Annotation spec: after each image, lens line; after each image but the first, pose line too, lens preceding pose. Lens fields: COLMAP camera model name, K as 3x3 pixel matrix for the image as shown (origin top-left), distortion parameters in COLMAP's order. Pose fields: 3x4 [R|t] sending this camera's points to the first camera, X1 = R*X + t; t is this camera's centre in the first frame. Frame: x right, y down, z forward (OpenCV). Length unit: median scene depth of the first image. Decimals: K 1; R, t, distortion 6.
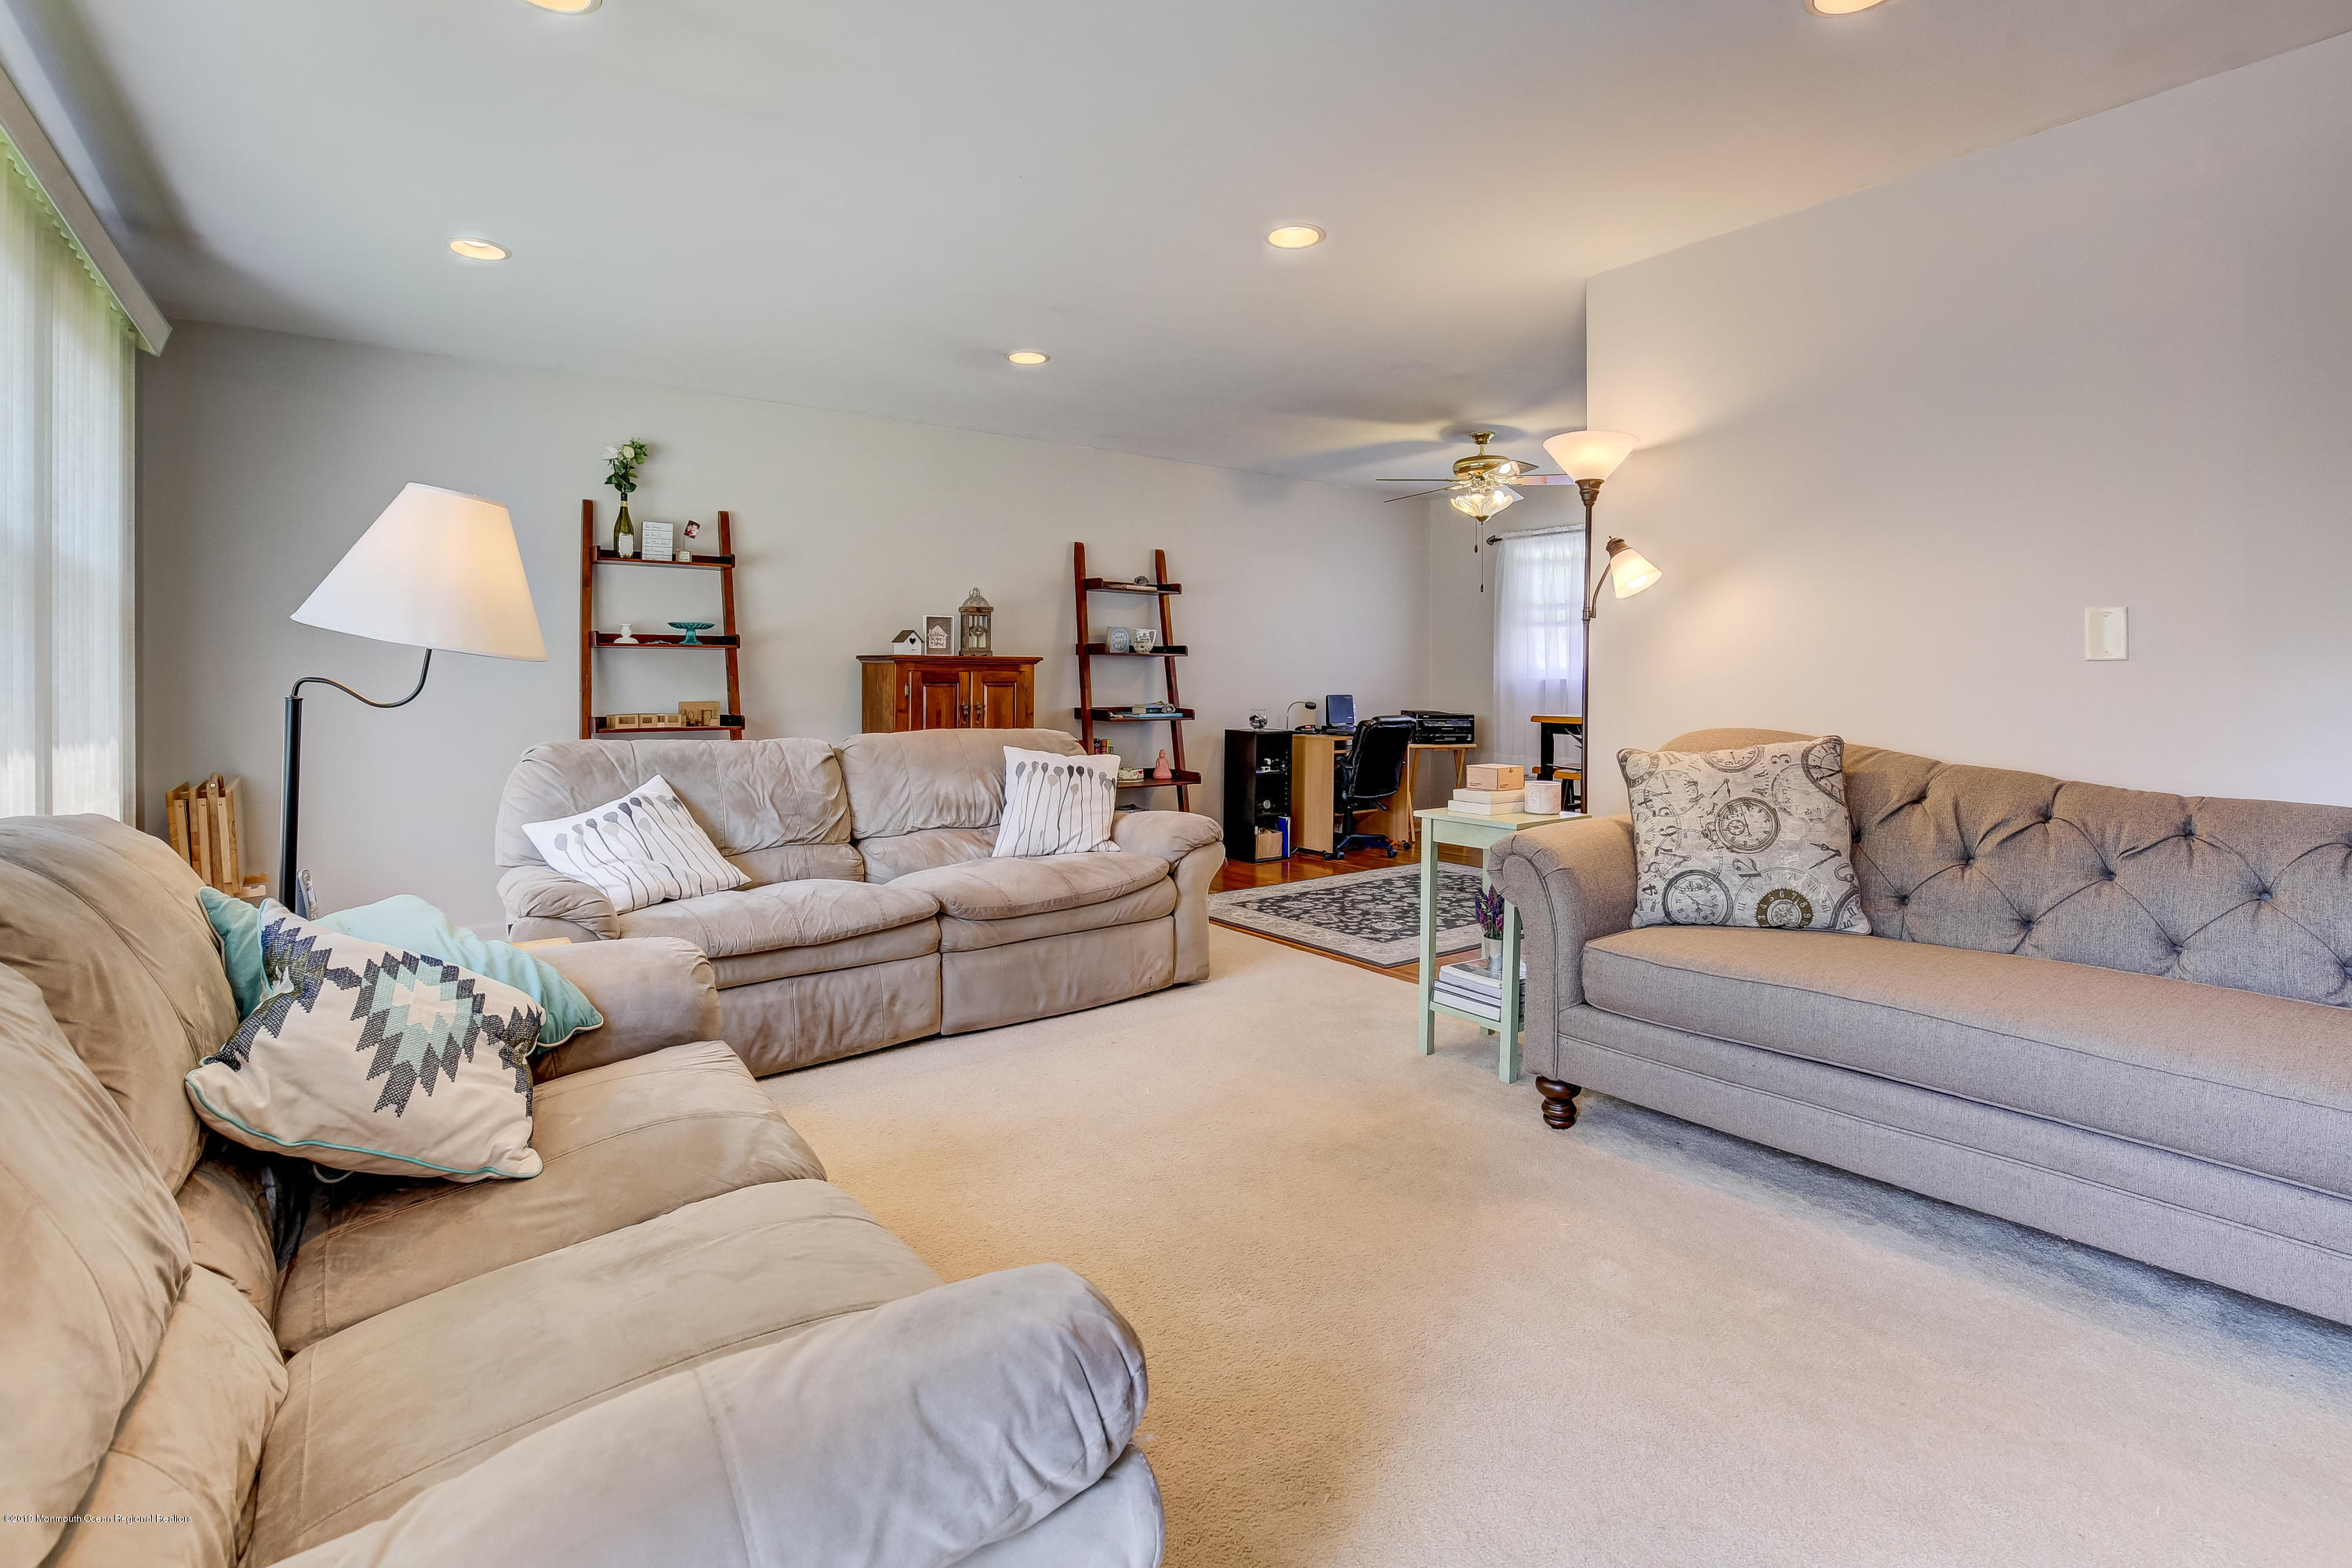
lens RADIAL K [[1099.9, 0, 1174.6], [0, 1099.9, 670.9], [0, 0, 1]] dist [0.001337, -0.000063]
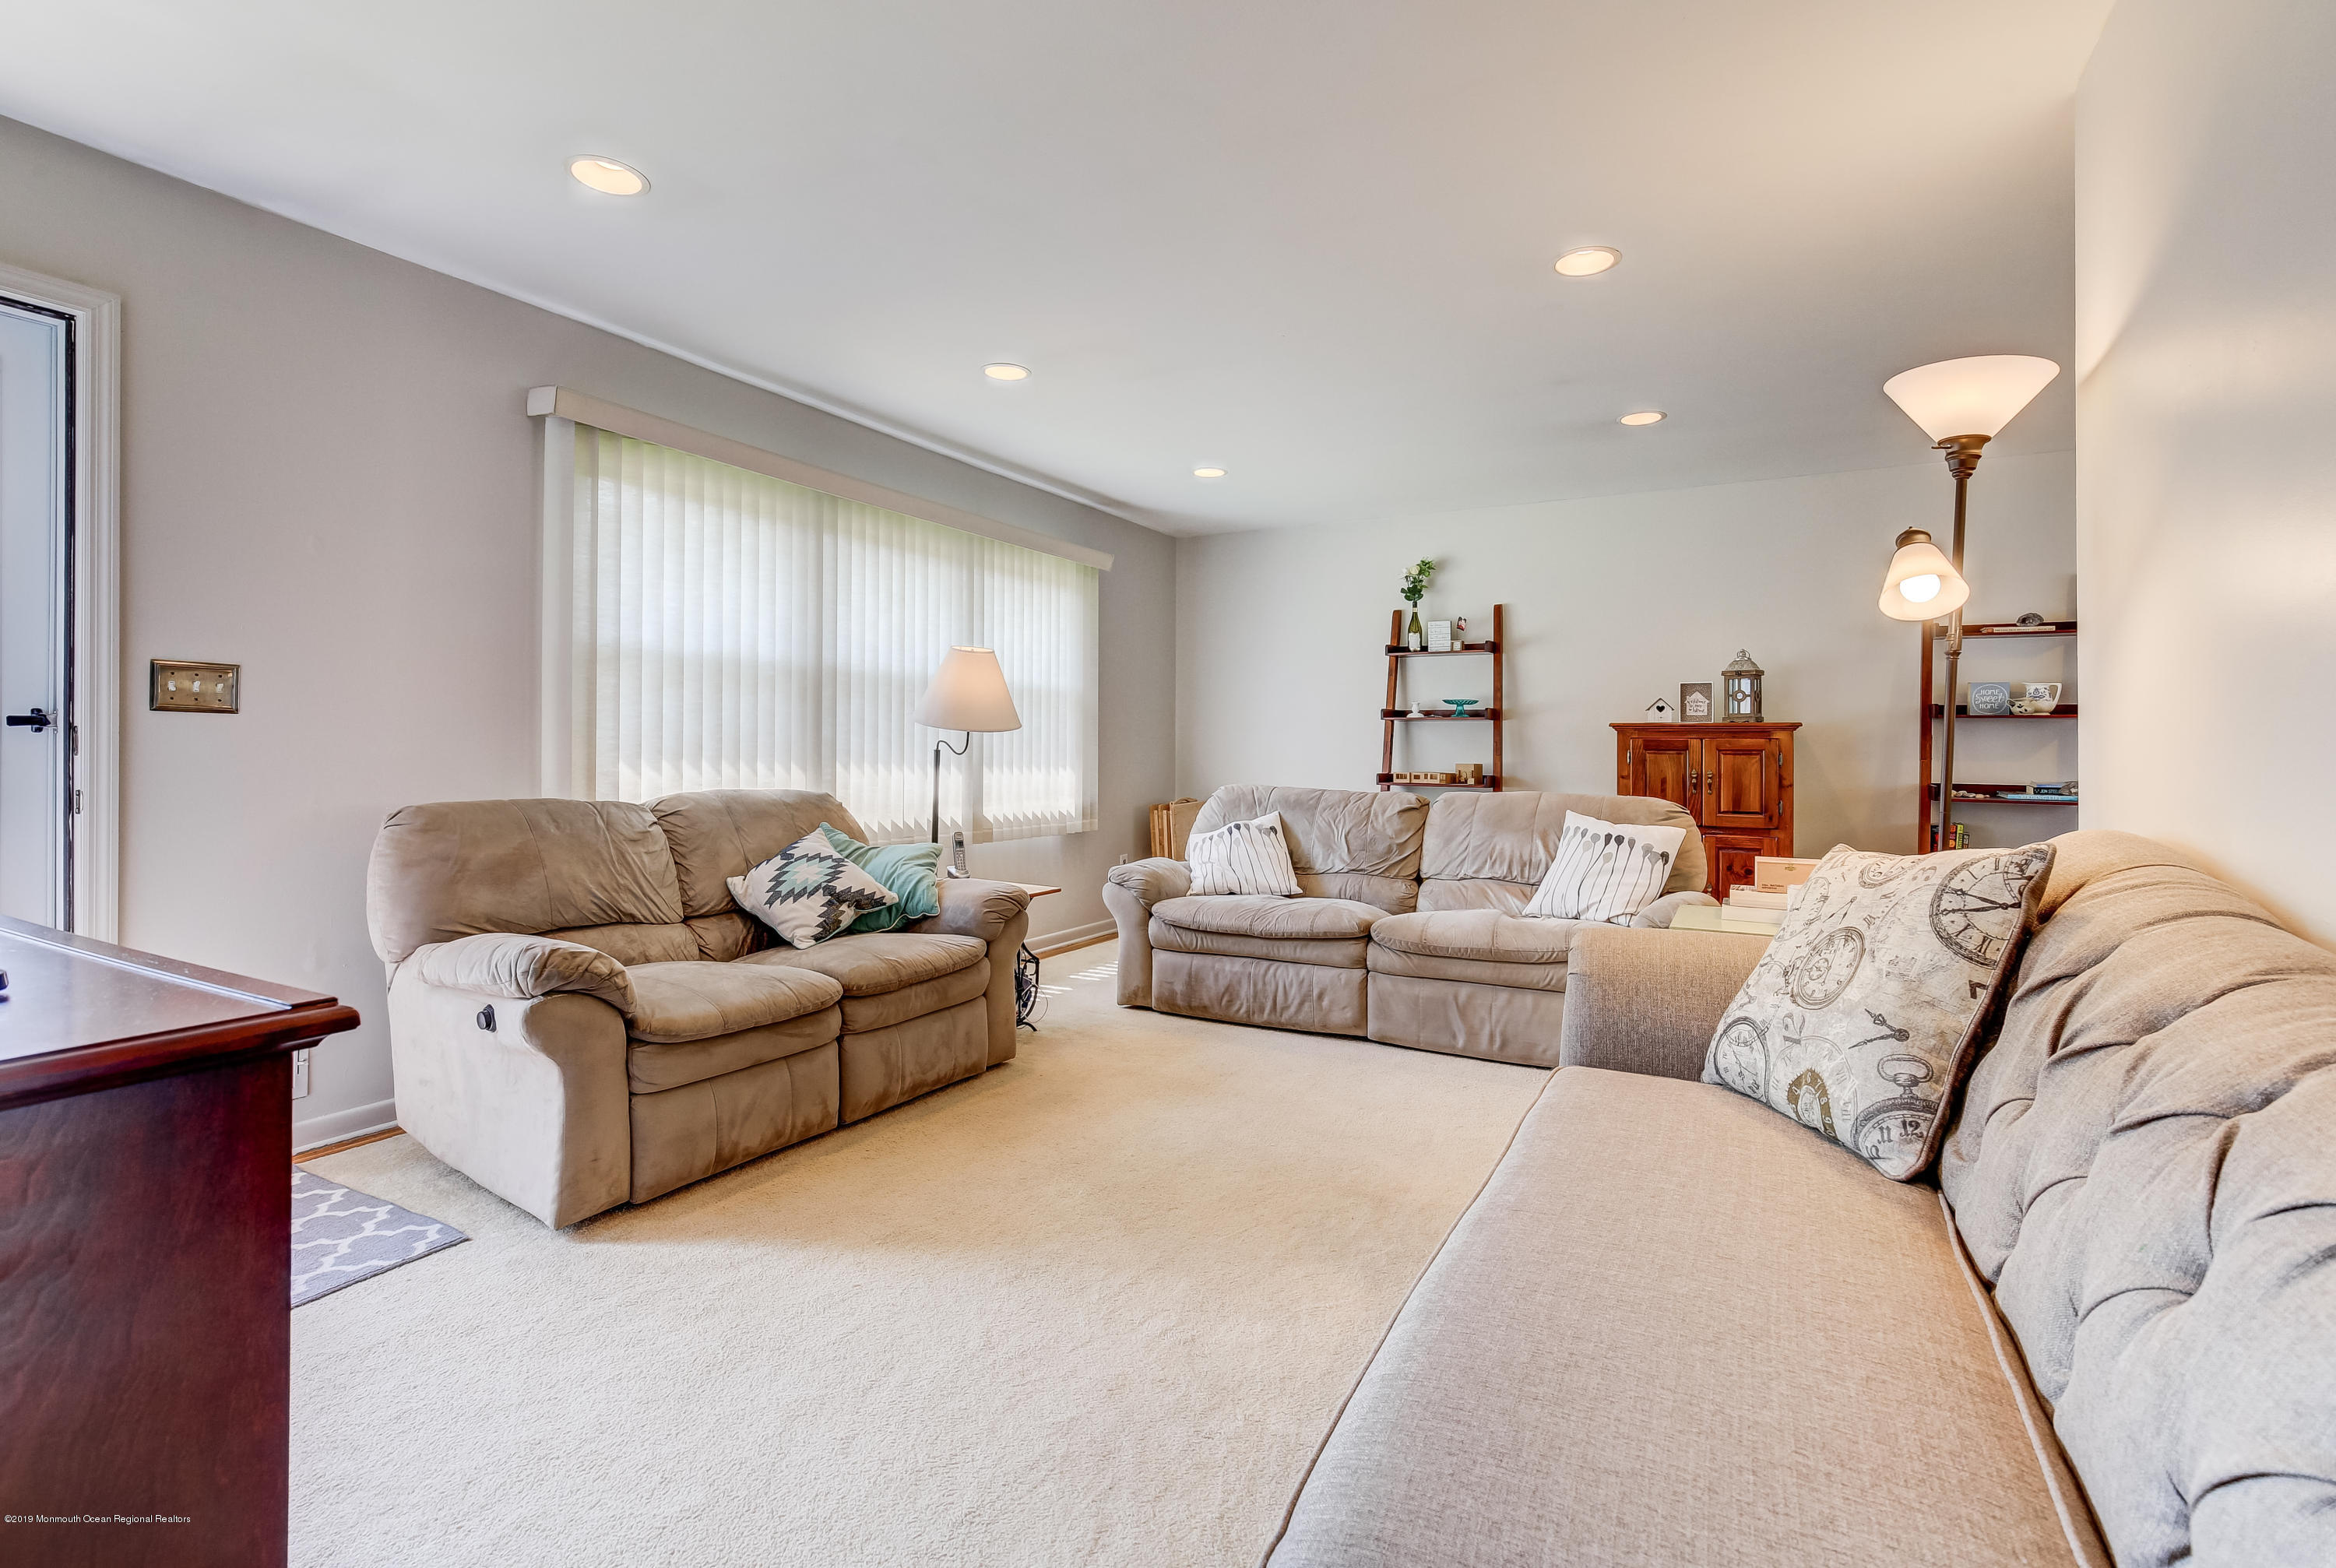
lens RADIAL K [[1054.7, 0, 1174.7], [0, 1054.7, 730.1], [0, 0, 1]] dist [-0.009194, 0.000567]
pose [[0.423582, -0.009674, -0.905806, 0.508636], [-0.001543, 0.999934, -0.011401, 0.004512], [0.905857, 0.006227, 0.423539, 0.216753]]
